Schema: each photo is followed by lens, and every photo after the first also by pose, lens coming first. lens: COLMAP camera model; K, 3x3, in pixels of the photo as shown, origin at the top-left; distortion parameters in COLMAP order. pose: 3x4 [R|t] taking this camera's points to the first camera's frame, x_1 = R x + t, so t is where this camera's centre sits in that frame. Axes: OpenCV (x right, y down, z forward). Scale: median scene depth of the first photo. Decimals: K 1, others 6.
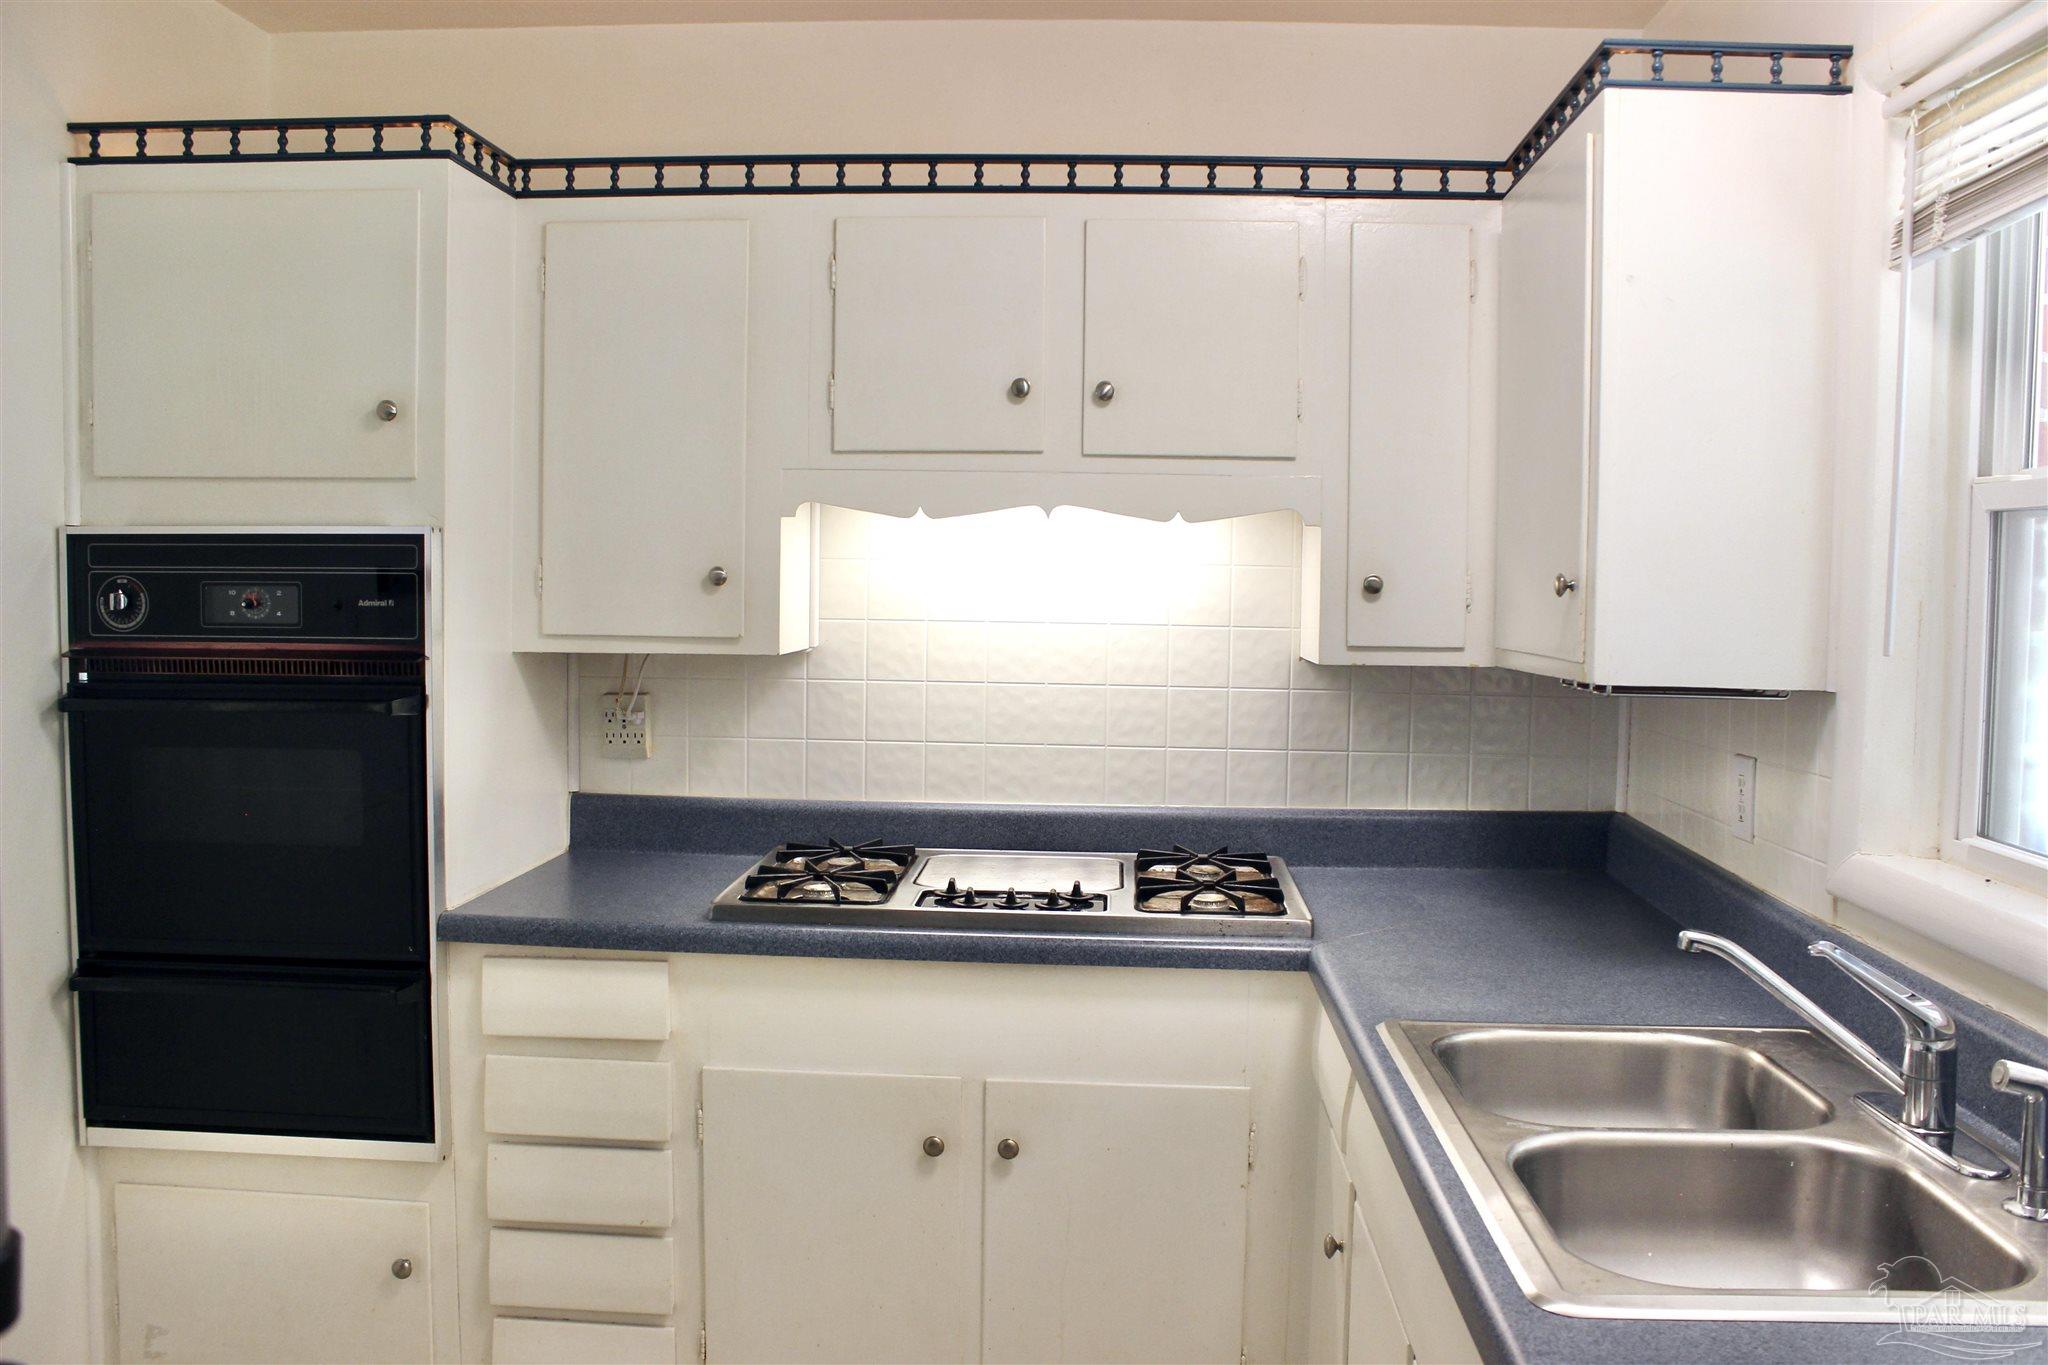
lens RADIAL K [[1707.5, 0, 1042.2], [0, 1707.5, 693.6], [0, 0, 1]] dist [-0.165393, 0.160943]
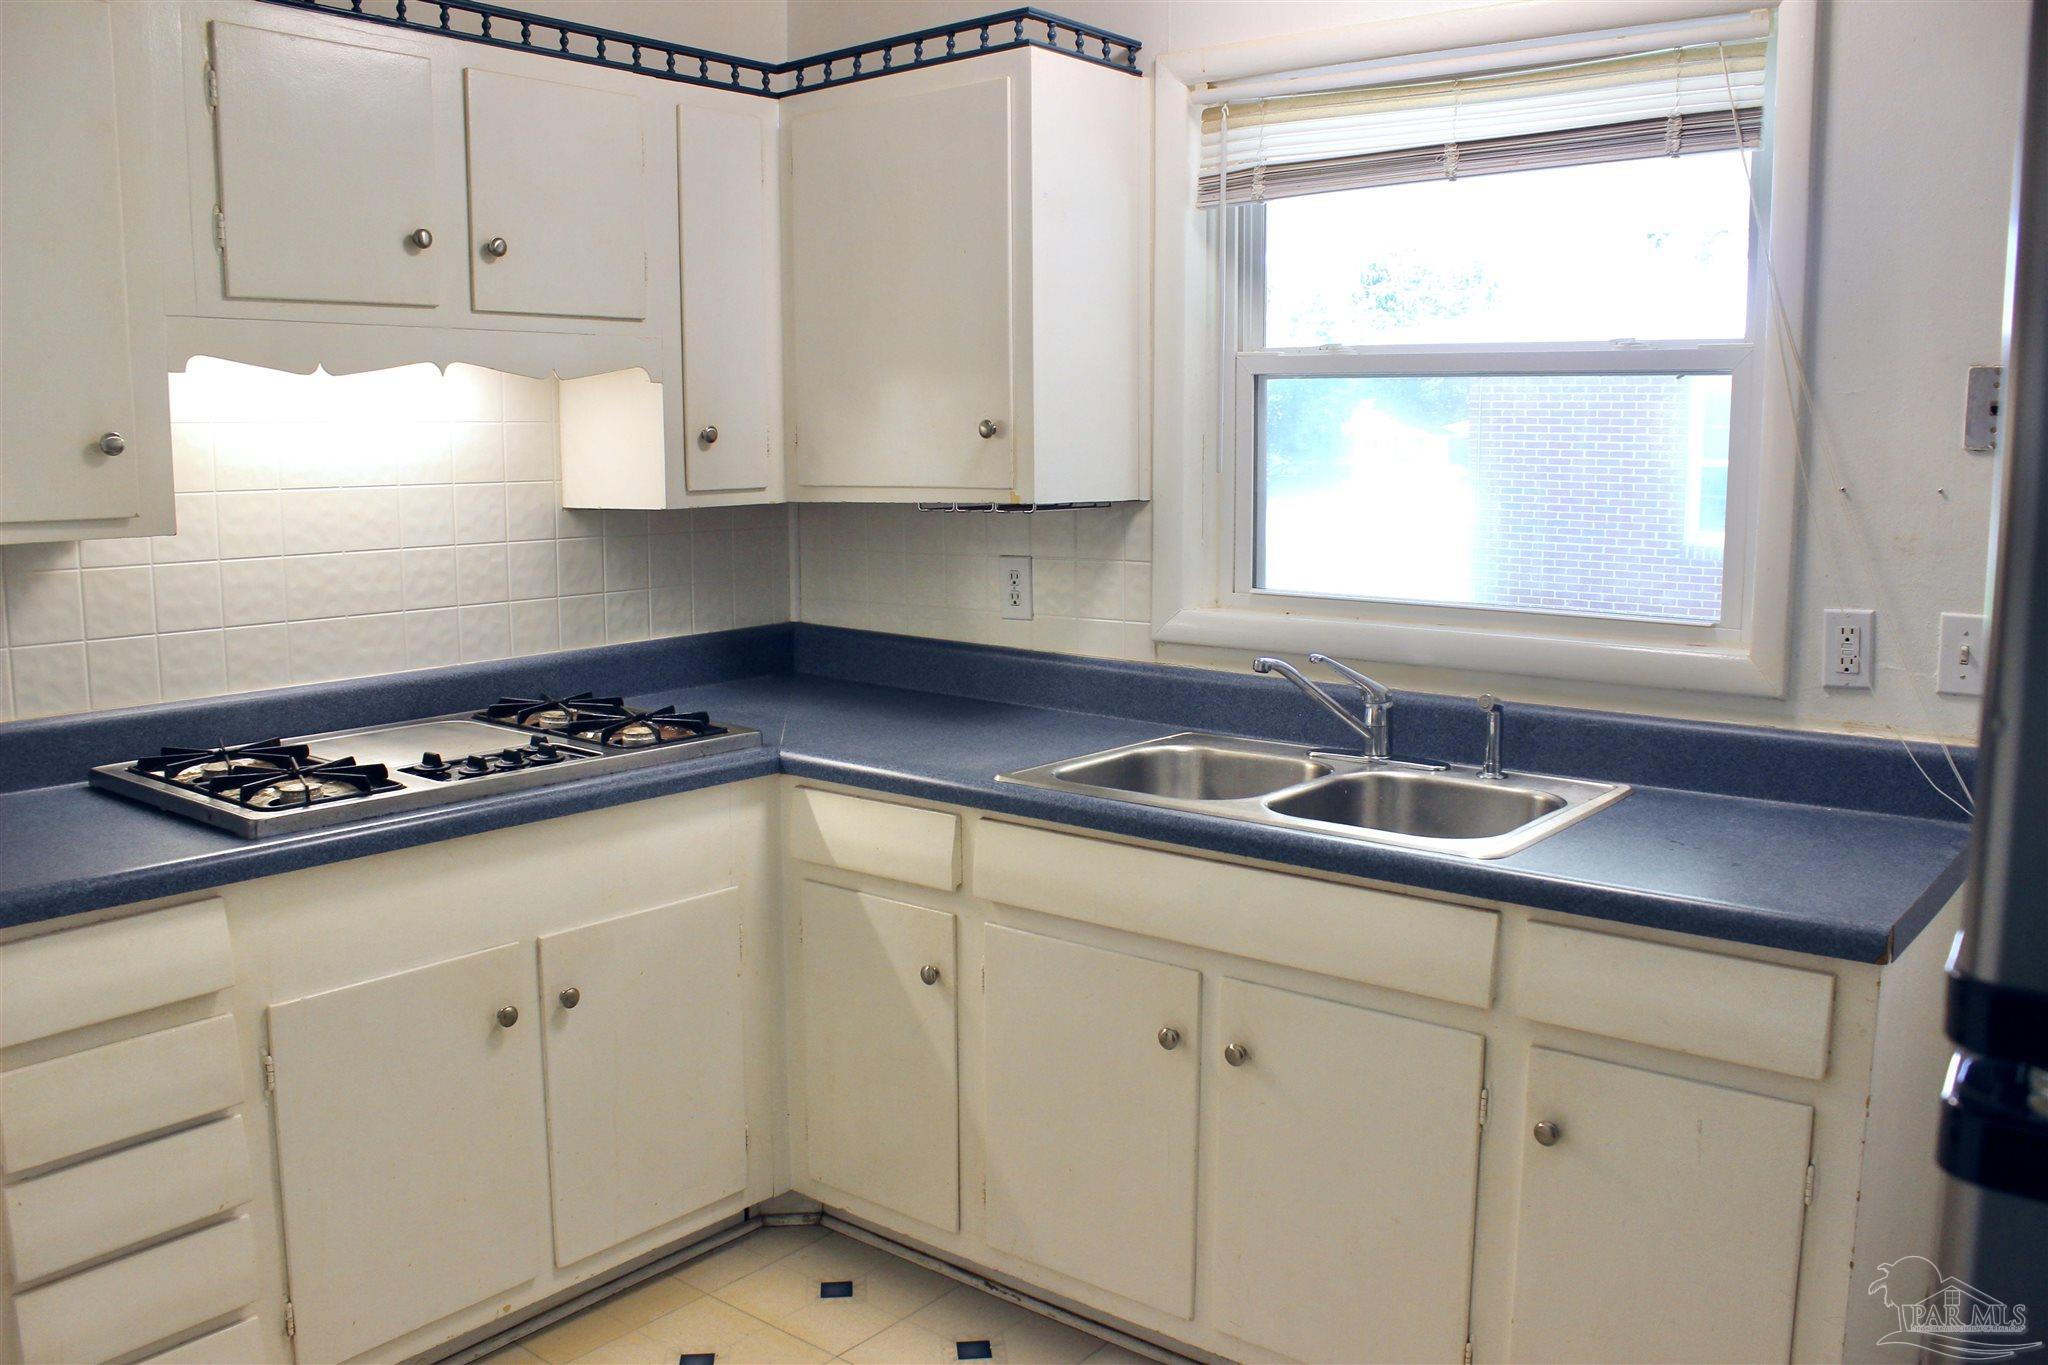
lens RADIAL K [[1707.5, 0, 1042.2], [0, 1707.5, 693.6], [0, 0, 1]] dist [-0.165393, 0.160943]
pose [[0.586402, -0.137664, 0.798237, -0.573020], [0.067215, 0.990324, 0.121413, -0.015417], [-0.807227, -0.017544, 0.589981, 0.155305]]
